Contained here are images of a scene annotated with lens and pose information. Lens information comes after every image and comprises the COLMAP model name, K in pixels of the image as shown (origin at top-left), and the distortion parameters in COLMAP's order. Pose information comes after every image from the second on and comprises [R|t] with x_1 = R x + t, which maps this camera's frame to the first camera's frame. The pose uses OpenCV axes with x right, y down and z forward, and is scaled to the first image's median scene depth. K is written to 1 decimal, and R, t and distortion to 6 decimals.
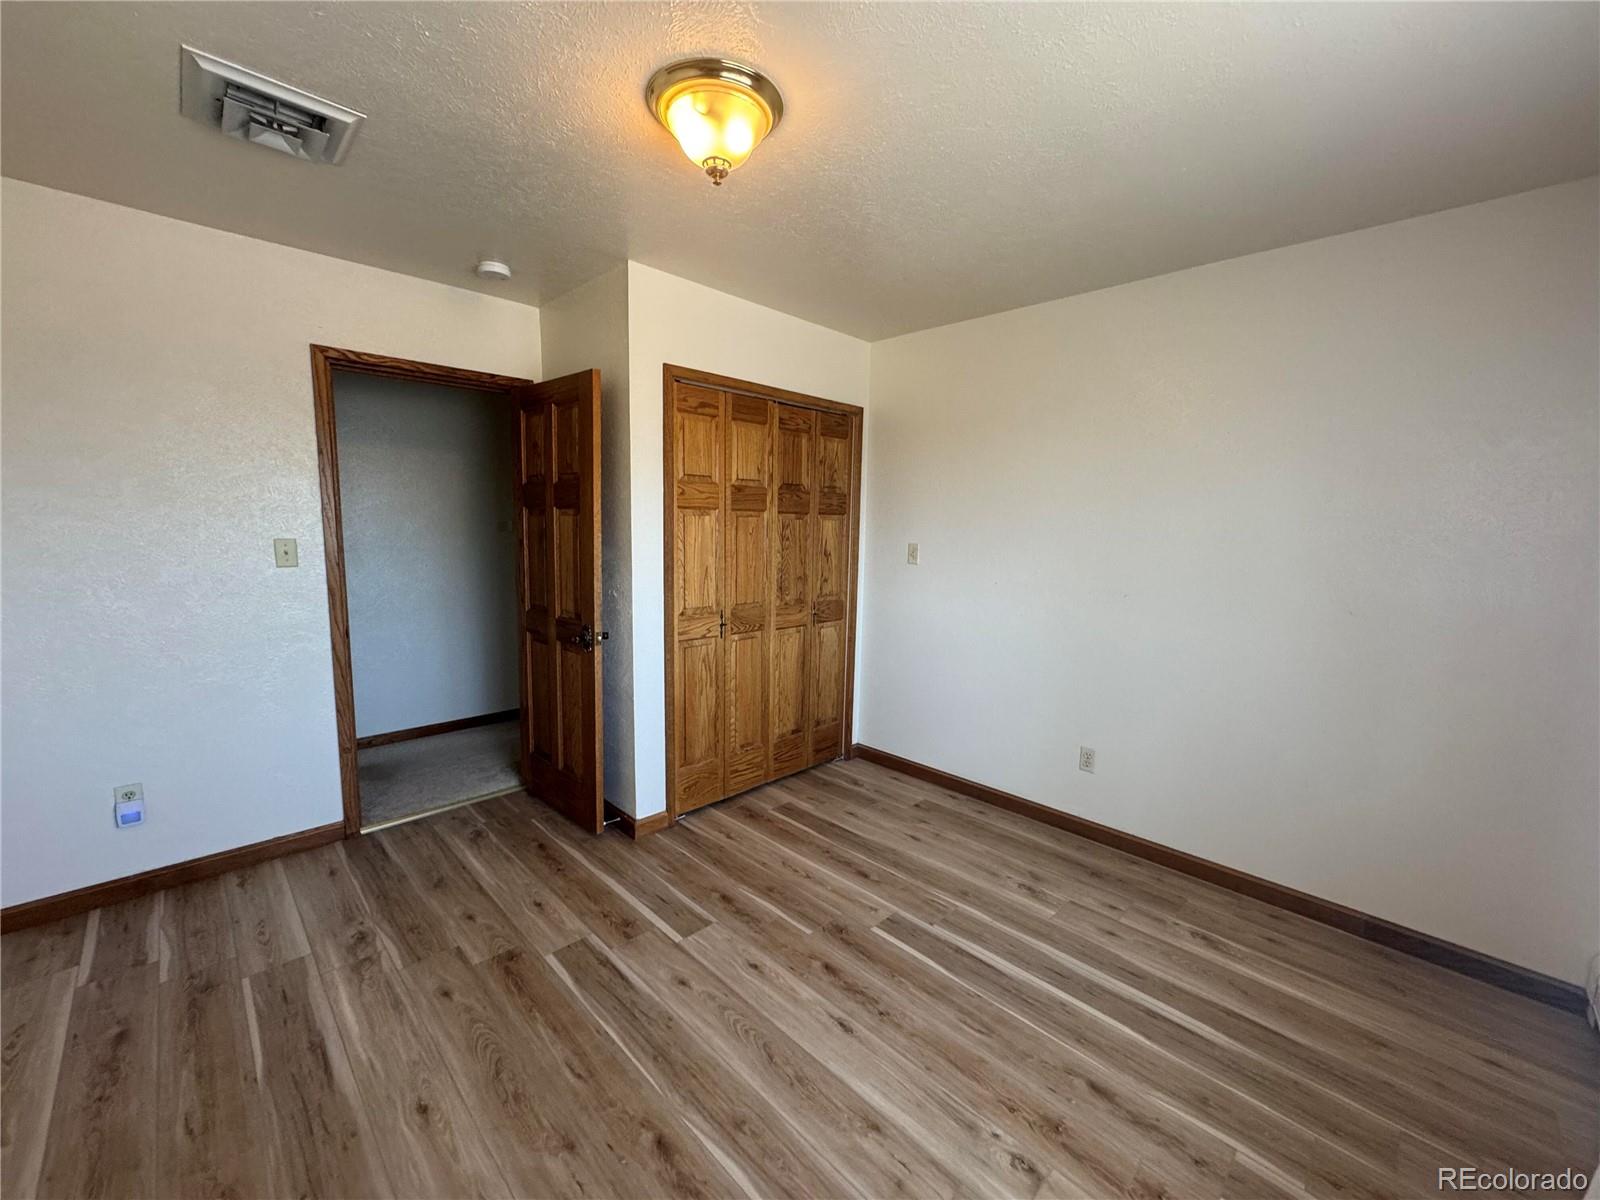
lens RADIAL K [[644.1, 0, 805.6], [0, 644.1, 599.0], [0, 0, 1]] dist [-0.001250, 0.000595]
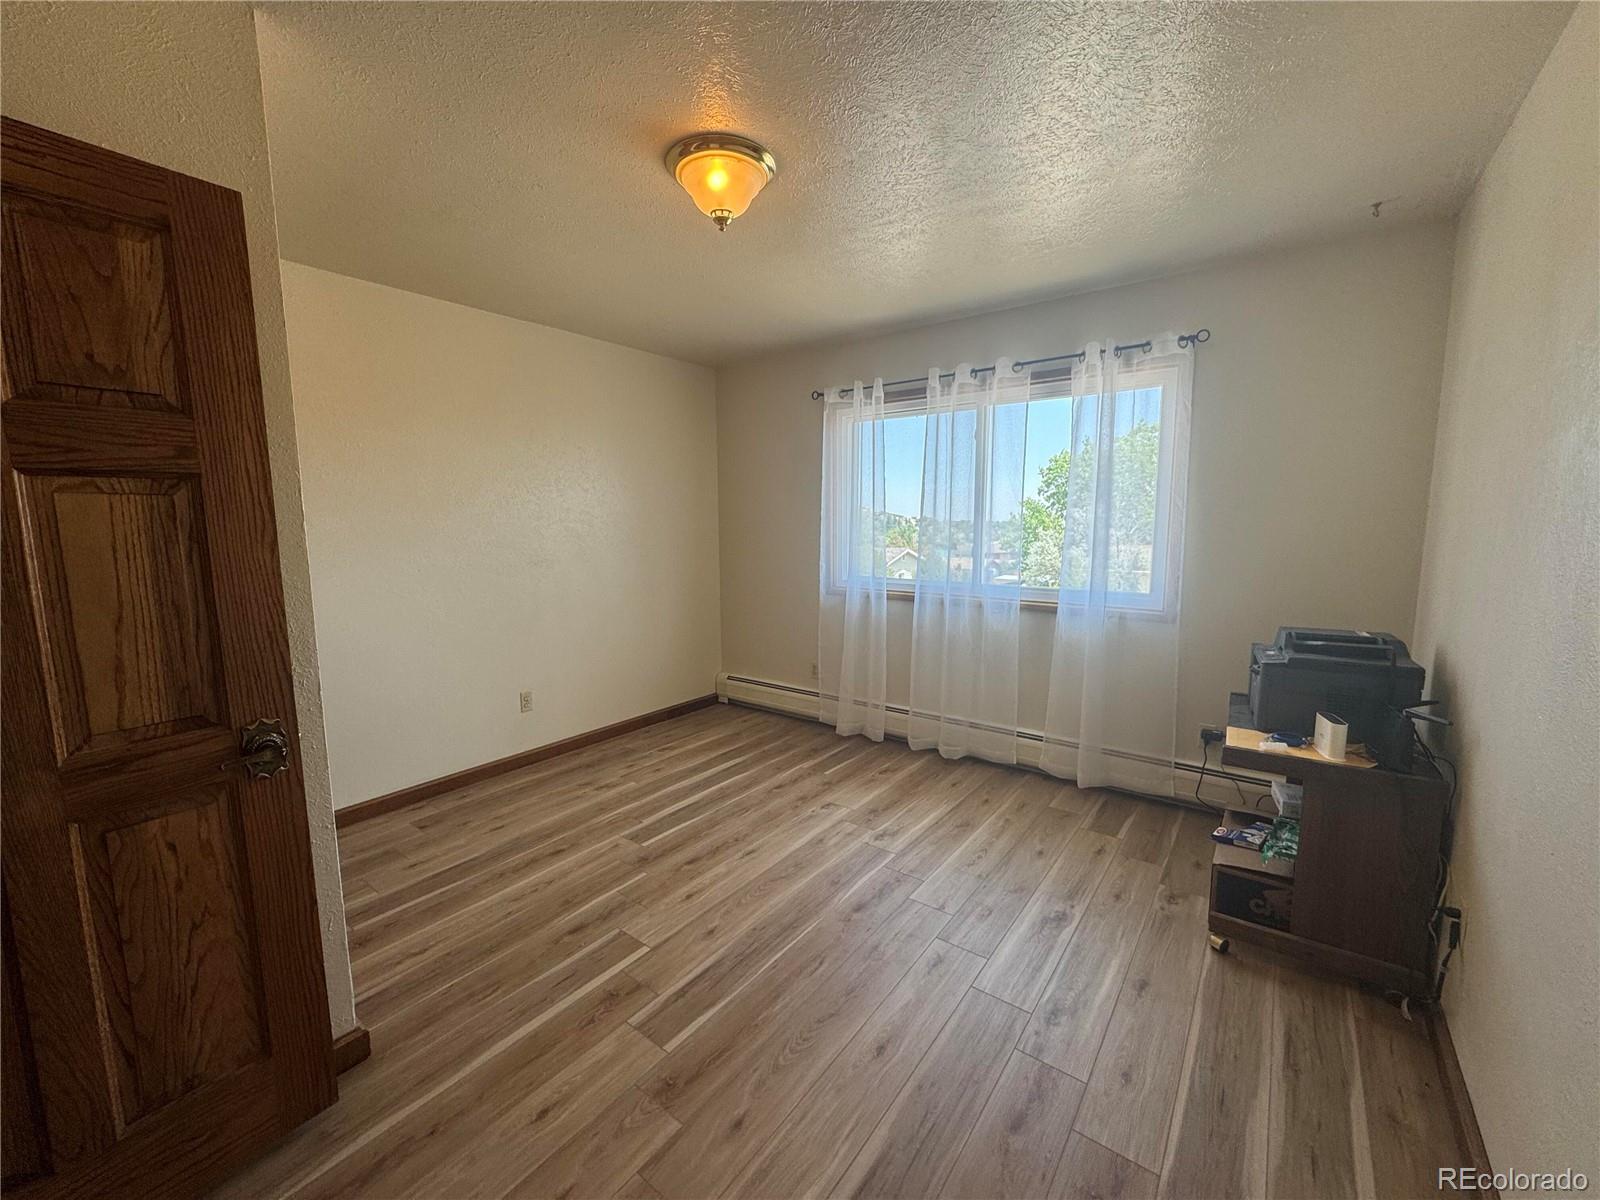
lens RADIAL K [[644.1, 0, 796.2], [0, 644.1, 598.4], [0, 0, 1]] dist [-0.001250, 0.000595]
pose [[-0.140792, -0.139942, 0.980099, -1.064511], [0.123247, 0.979782, 0.157601, -0.096521], [-0.982338, 0.142983, -0.120698, 0.808928]]
